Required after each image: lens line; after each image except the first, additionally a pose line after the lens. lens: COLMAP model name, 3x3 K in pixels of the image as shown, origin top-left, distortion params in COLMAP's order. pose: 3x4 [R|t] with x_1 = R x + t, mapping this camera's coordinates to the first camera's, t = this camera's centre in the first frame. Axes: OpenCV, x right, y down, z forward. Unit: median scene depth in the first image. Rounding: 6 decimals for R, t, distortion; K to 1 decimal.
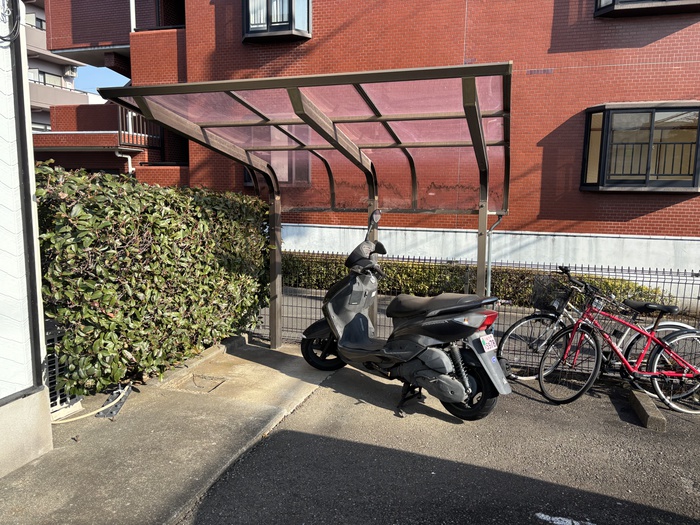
lens RADIAL K [[528.7, 0, 354.3], [0, 528.7, 260.2], [0, 0, 1]] dist [0.027337, -0.026117]
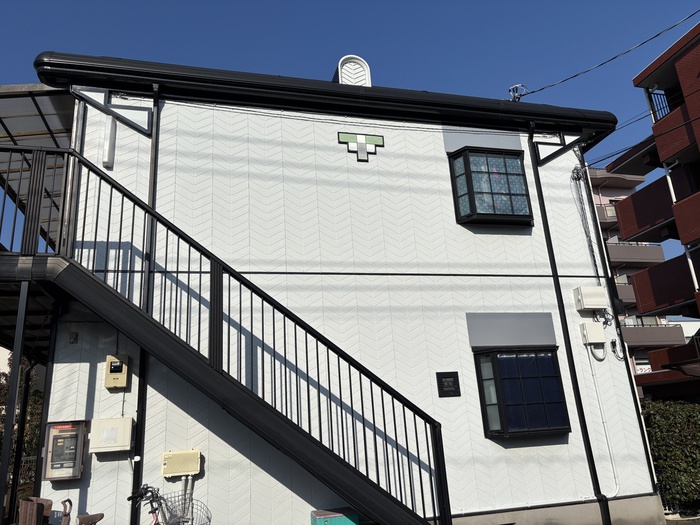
lens RADIAL K [[528.7, 0, 356.7], [0, 528.7, 266.0], [0, 0, 1]] dist [0.027337, -0.026117]
pose [[0.516712, -0.301929, -0.801154, 0.946994], [-0.044952, 0.924895, -0.377555, 0.249523], [0.854978, 0.231101, 0.464332, -1.510938]]
